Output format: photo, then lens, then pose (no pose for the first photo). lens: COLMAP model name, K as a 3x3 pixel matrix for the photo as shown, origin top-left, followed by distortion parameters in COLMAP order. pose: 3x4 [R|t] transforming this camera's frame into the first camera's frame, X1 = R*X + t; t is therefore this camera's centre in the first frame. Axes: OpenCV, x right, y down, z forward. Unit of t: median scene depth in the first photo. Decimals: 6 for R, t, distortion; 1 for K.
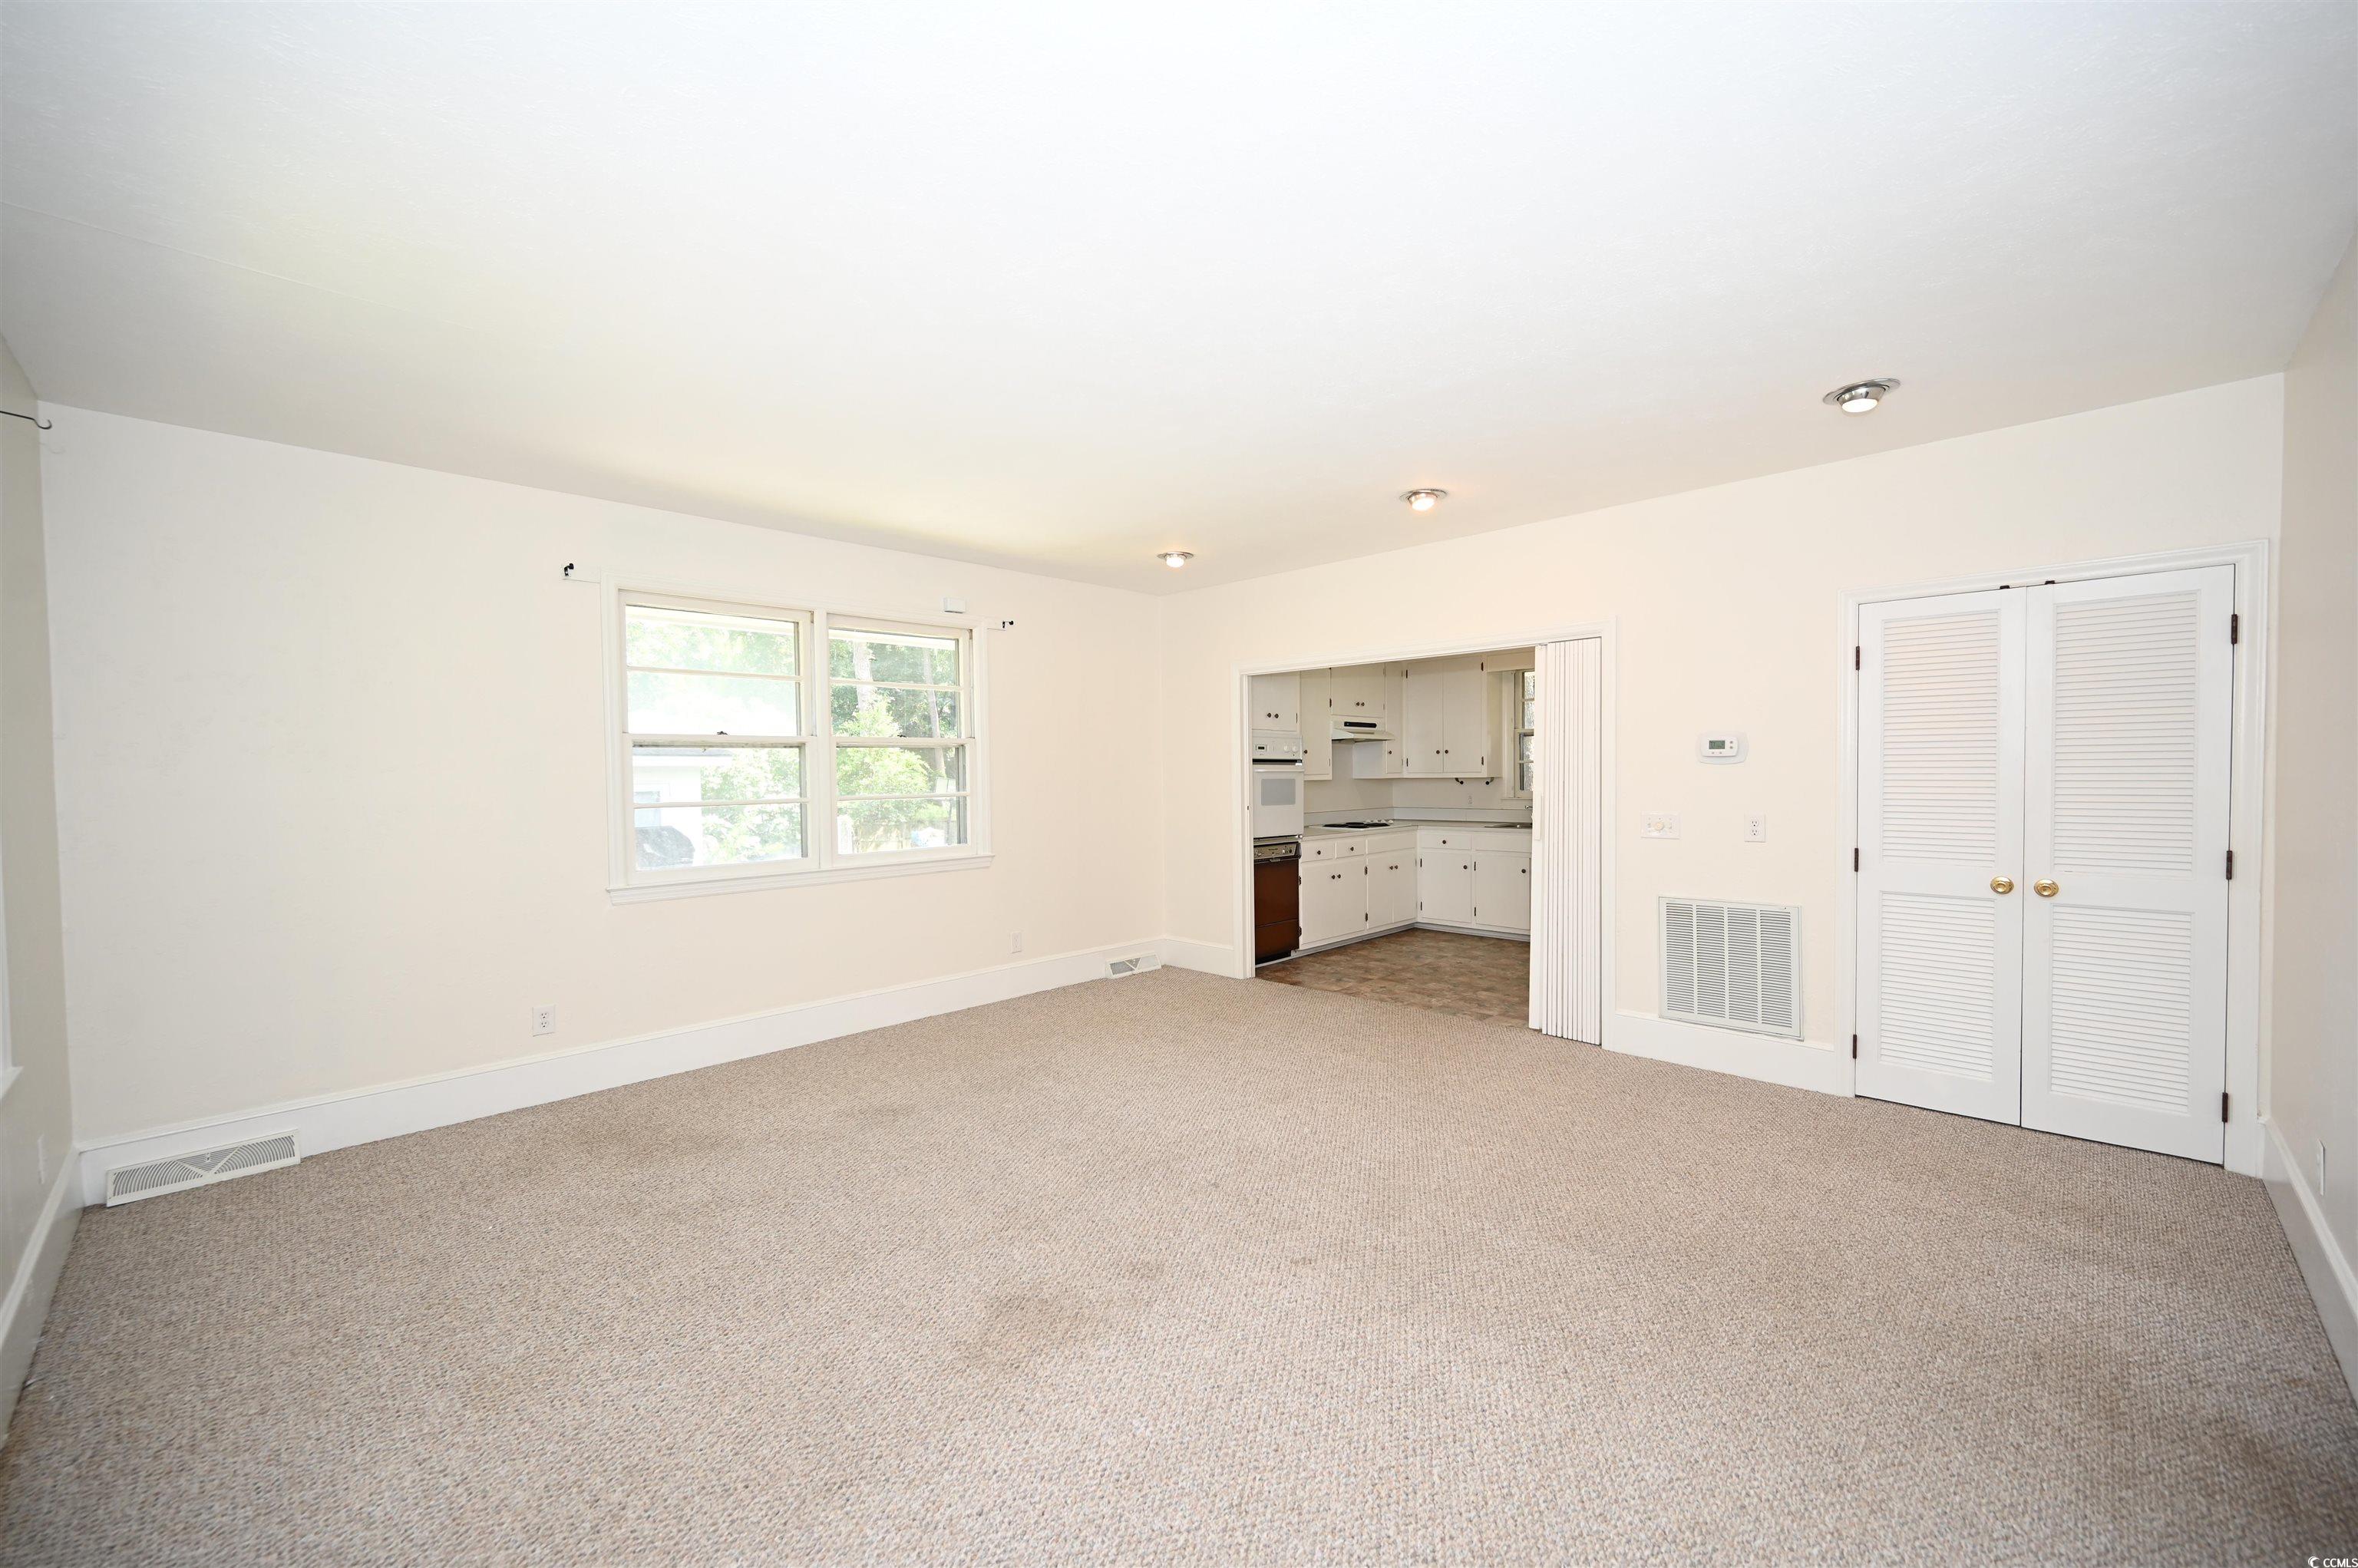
lens RADIAL K [[927.5, 0, 1185.1], [0, 927.5, 785.8], [0, 0, 1]] dist [-0.002460, 0.000628]
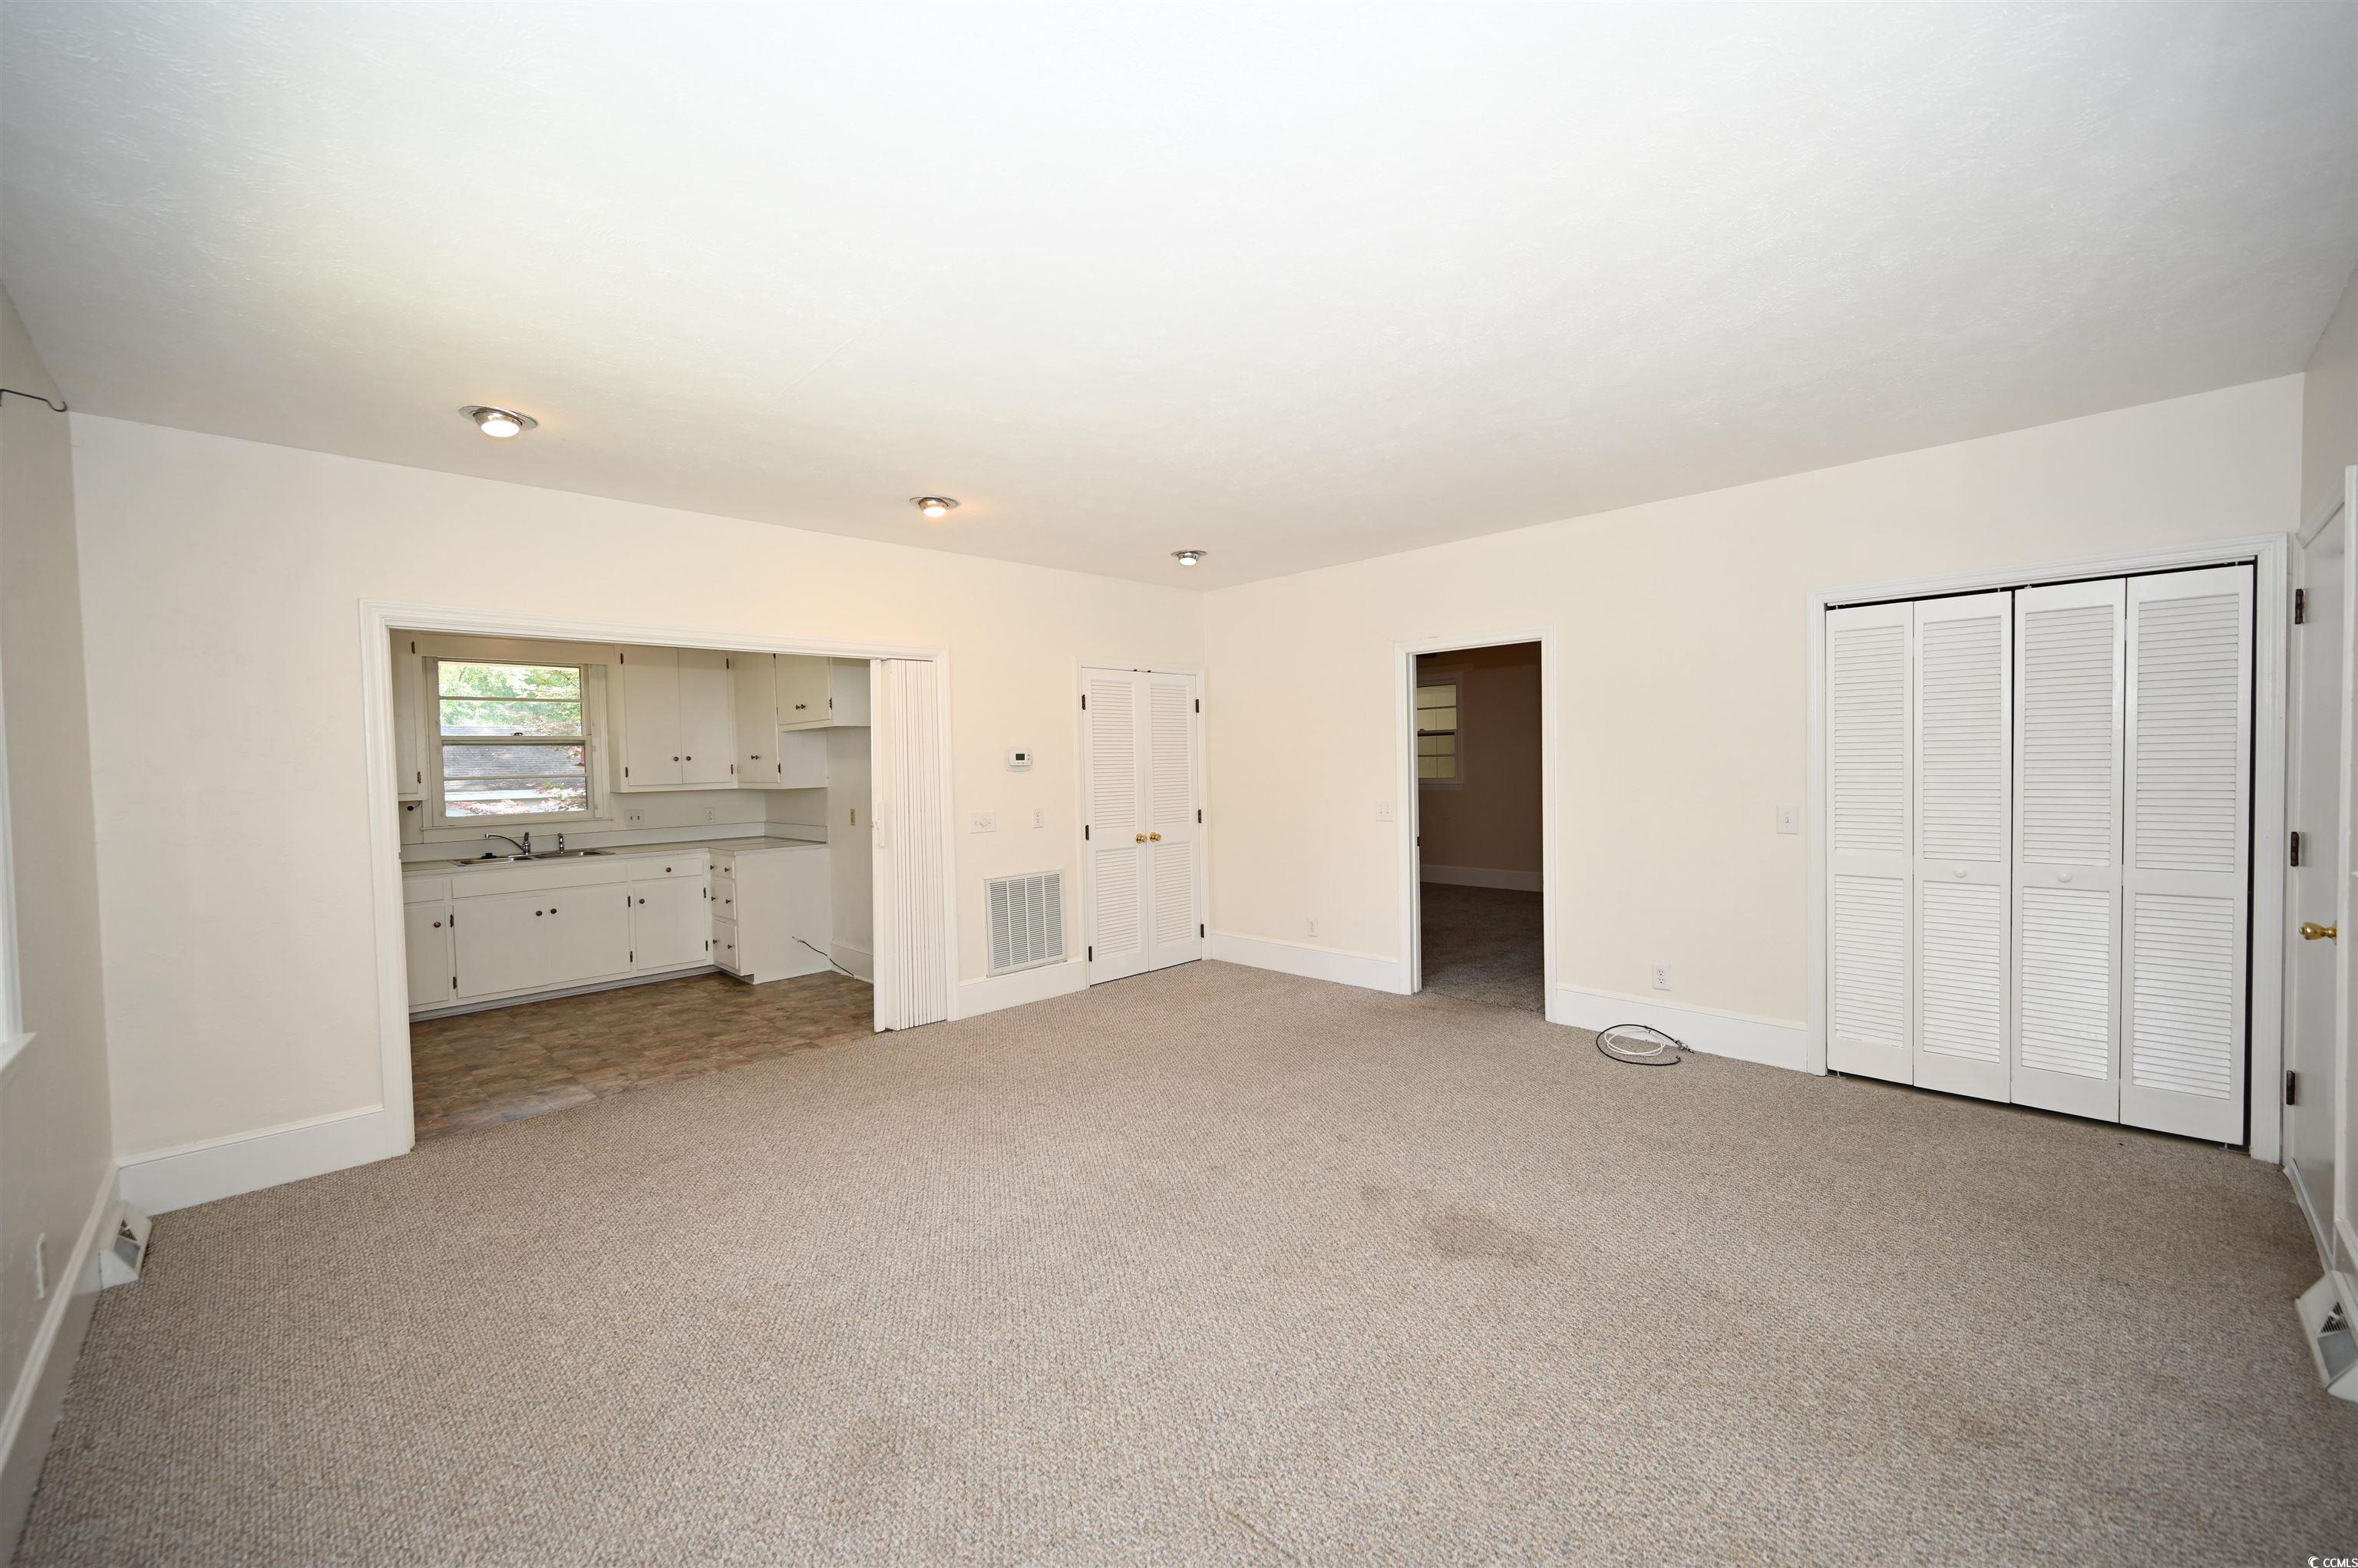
lens RADIAL K [[927.5, 0, 1185.0], [0, 927.5, 783.9], [0, 0, 1]] dist [-0.002460, 0.000628]
pose [[0.012918, -0.011521, 0.999850, -0.746048], [0.041440, 0.999081, 0.010976, -0.010330], [-0.999057, 0.041292, 0.013384, 0.740519]]
